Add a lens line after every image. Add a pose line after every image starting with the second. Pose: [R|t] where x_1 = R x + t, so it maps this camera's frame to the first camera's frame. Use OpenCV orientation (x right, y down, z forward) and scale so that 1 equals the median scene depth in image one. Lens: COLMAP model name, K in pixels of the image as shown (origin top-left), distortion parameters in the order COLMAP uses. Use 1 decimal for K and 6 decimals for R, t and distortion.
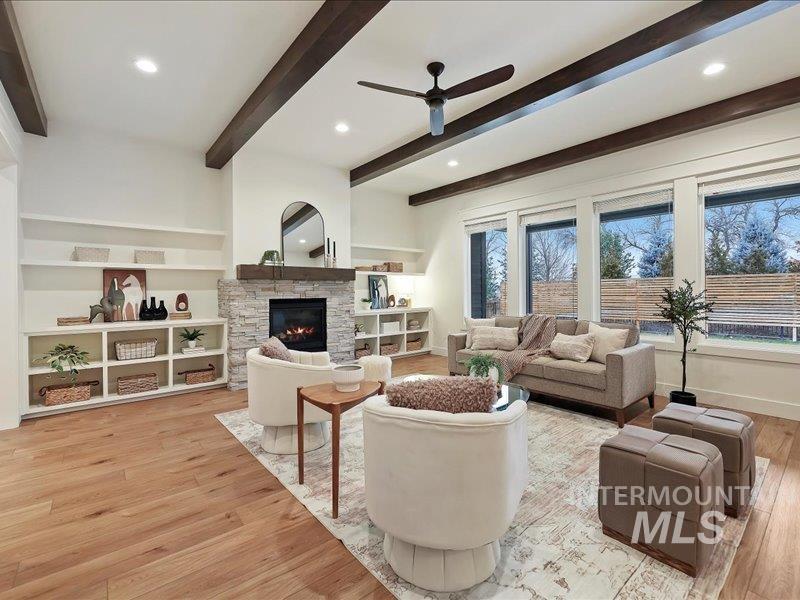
lens RADIAL K [[368.6, 0, 405.4], [0, 368.6, 295.7], [0, 0, 1]] dist [0.000464, 0.000332]
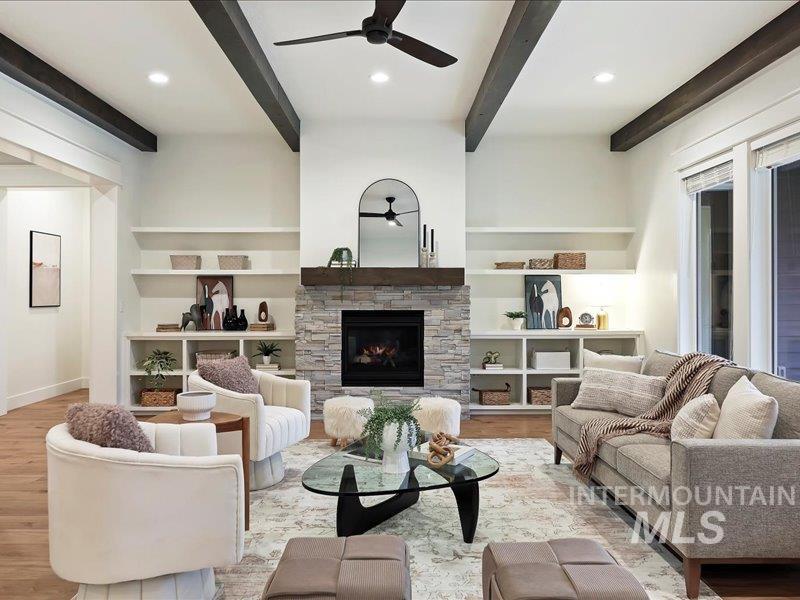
lens RADIAL K [[624.6, 0, 399.0], [0, 624.6, 293.5], [0, 0, 1]] dist [0.002917, 0.002678]
pose [[0.762992, 0.002412, -0.646404, 0.575532], [-0.013704, 0.999829, -0.012445, -0.011119], [0.646263, 0.018354, 0.762894, 0.071969]]
